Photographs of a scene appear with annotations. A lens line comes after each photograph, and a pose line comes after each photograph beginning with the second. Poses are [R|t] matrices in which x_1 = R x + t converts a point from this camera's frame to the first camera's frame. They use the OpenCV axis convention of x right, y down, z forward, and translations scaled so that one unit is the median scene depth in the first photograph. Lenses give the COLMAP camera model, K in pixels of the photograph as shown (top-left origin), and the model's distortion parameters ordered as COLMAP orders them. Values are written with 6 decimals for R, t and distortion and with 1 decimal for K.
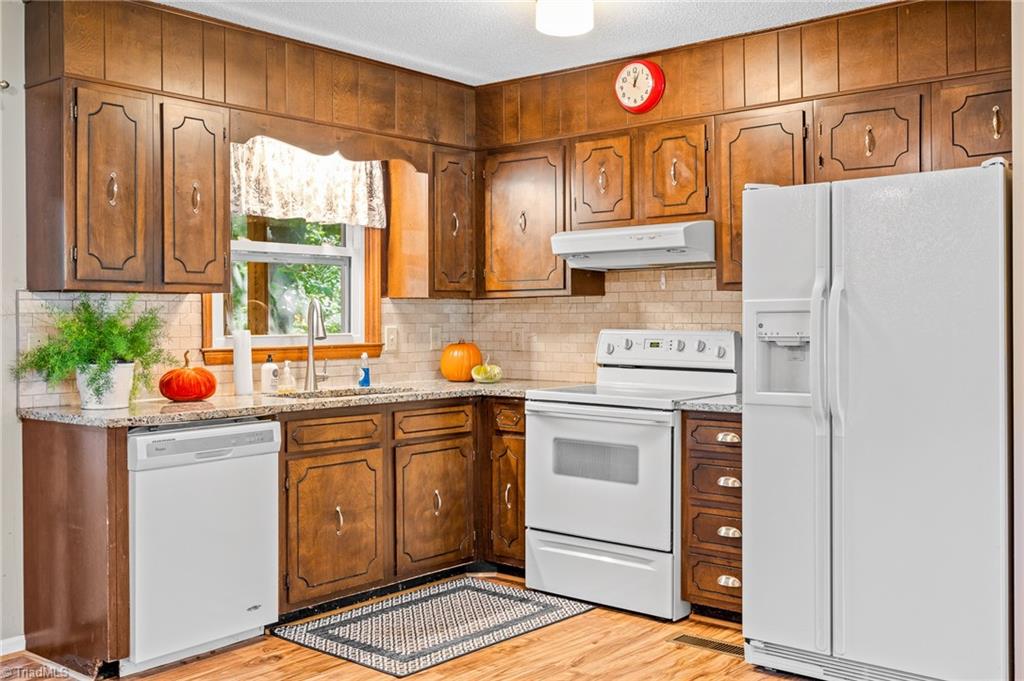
lens RADIAL K [[1003.9, 0, 515.3], [0, 1003.9, 328.2], [0, 0, 1]] dist [0.006909, 0.000362]
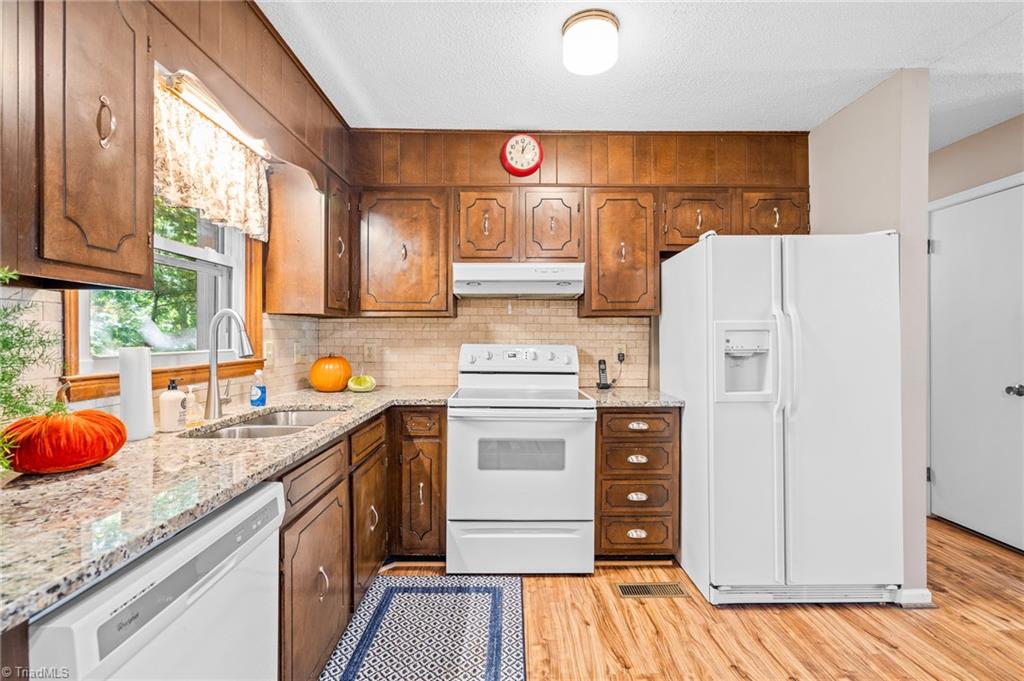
lens RADIAL K [[462.2, 0, 515.0], [0, 462.2, 341.7], [0, 0, 1]] dist [-0.012655, 0.000374]
pose [[0.760487, -0.000522, 0.649353, -0.271744], [0.001388, 0.999999, -0.000821, -0.001307], [-0.649351, 0.001526, 0.760487, 0.567058]]
